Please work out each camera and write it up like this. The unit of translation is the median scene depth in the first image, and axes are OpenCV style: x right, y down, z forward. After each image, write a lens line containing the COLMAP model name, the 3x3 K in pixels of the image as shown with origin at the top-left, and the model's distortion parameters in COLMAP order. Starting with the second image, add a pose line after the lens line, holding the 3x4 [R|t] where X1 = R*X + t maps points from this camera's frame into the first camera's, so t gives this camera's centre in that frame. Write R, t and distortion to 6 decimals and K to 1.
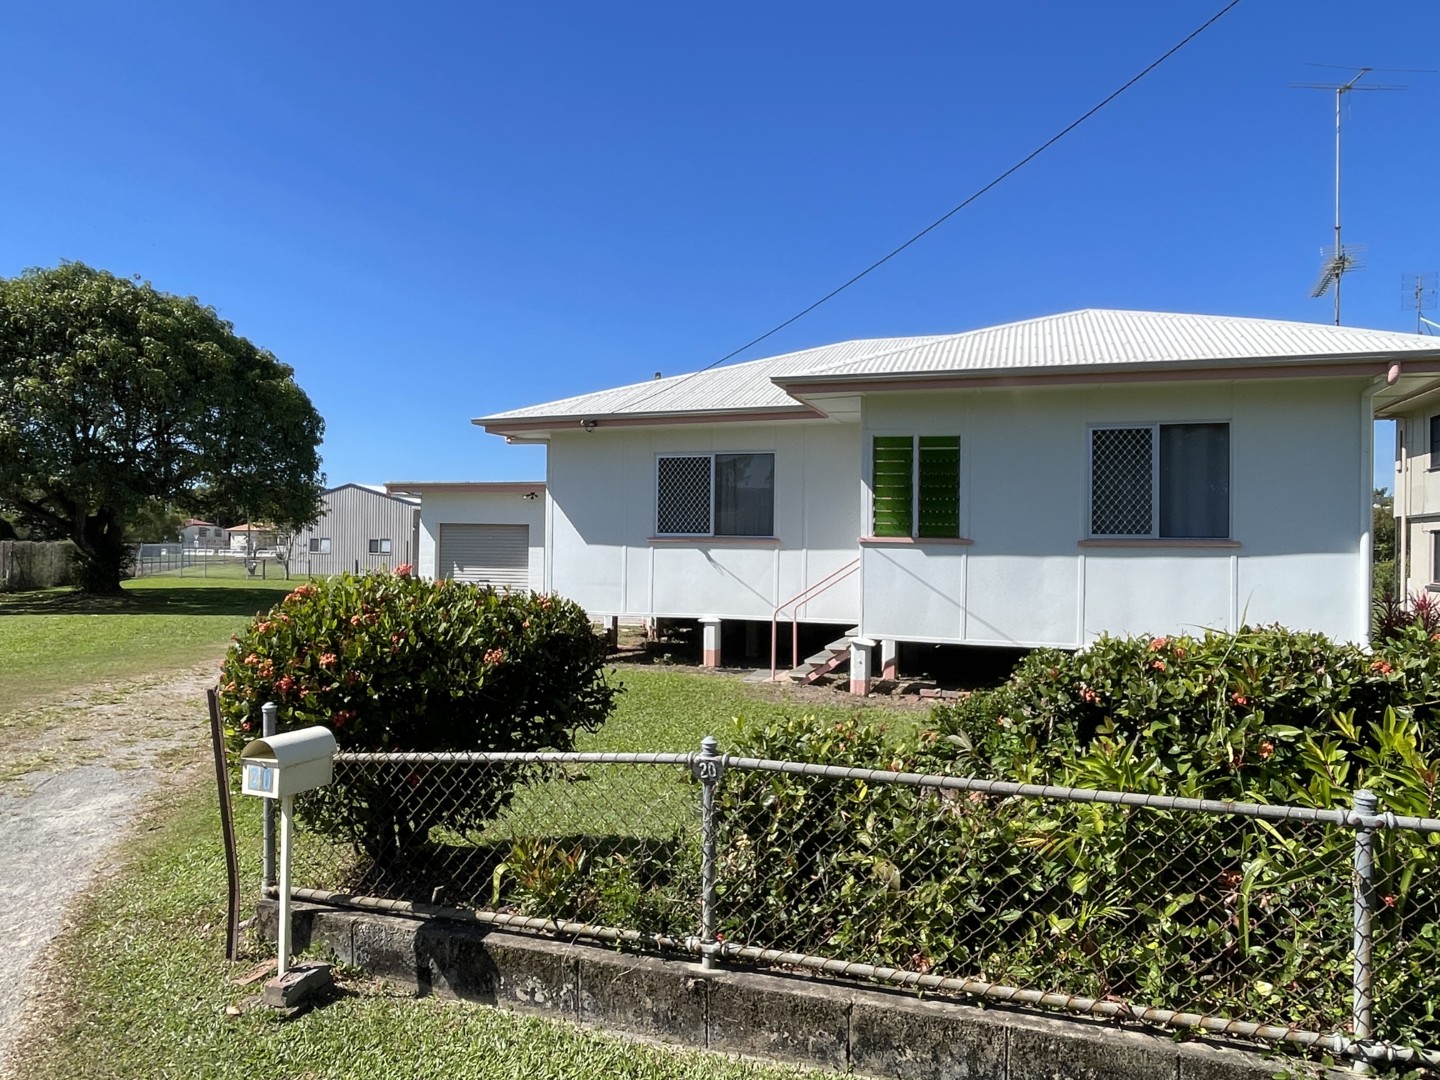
lens RADIAL K [[969.4, 0, 719.0], [0, 969.4, 545.5], [0, 0, 1]] dist [-0.007629, -0.000360]
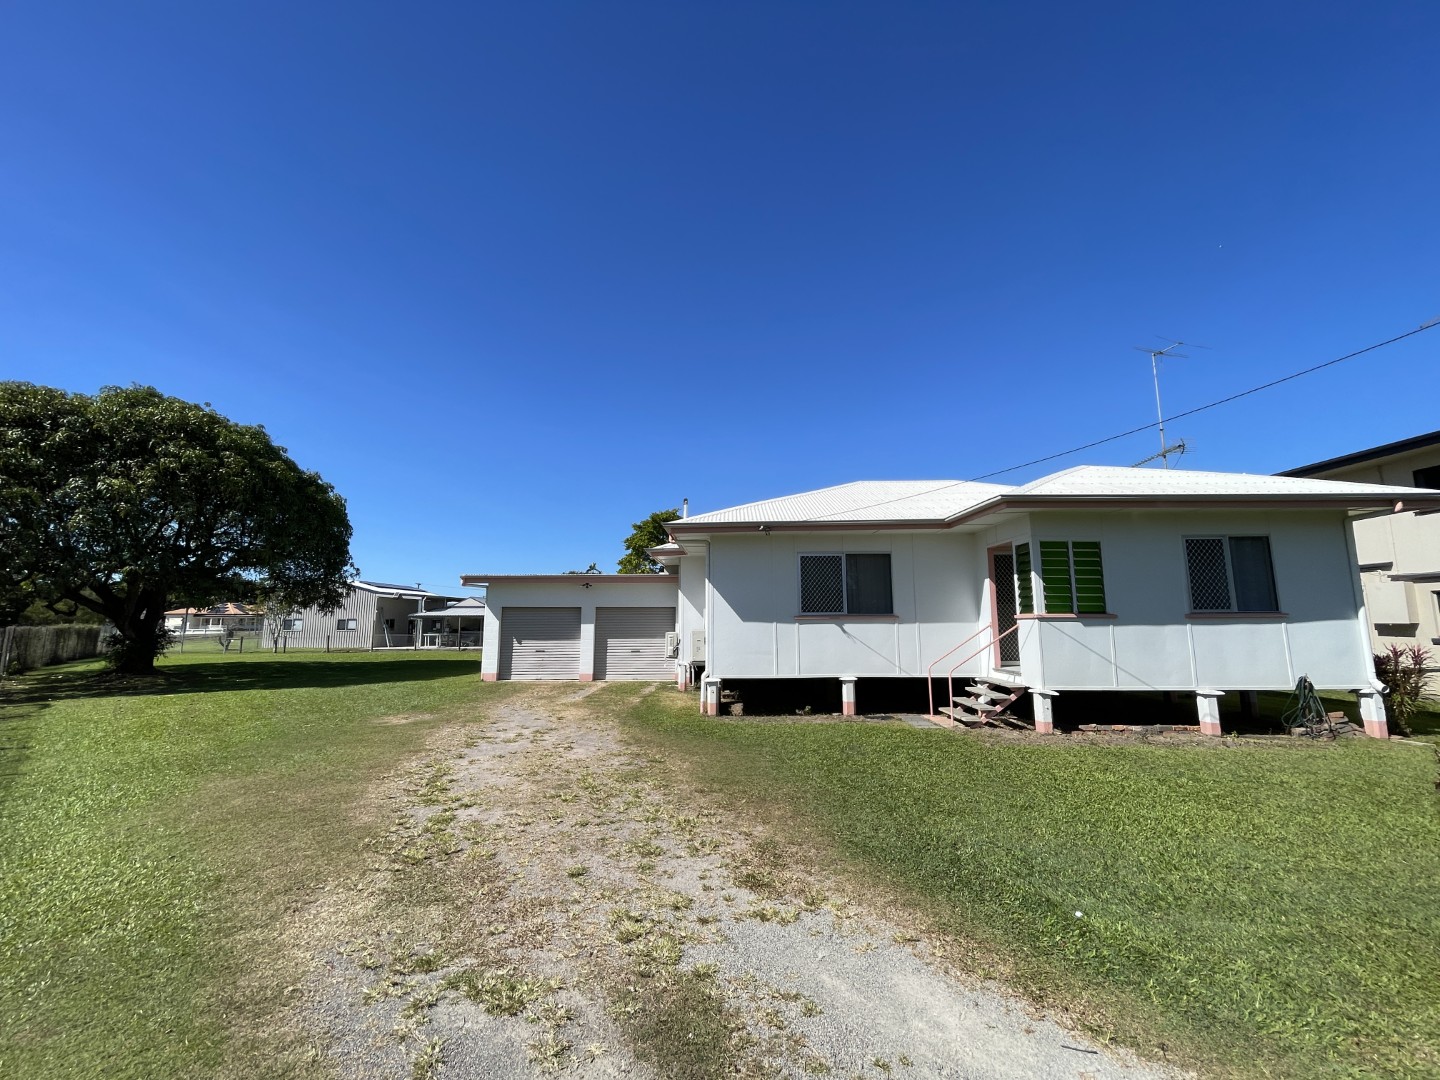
lens RADIAL K [[579.6, 0, 719.7], [0, 579.6, 533.9], [0, 0, 1]] dist [-0.002518, -0.000374]
pose [[0.950159, 0.028588, 0.310453, -0.426464], [0.016069, 0.989973, -0.140342, -0.010129], [-0.311352, 0.138336, 0.940172, 0.281041]]
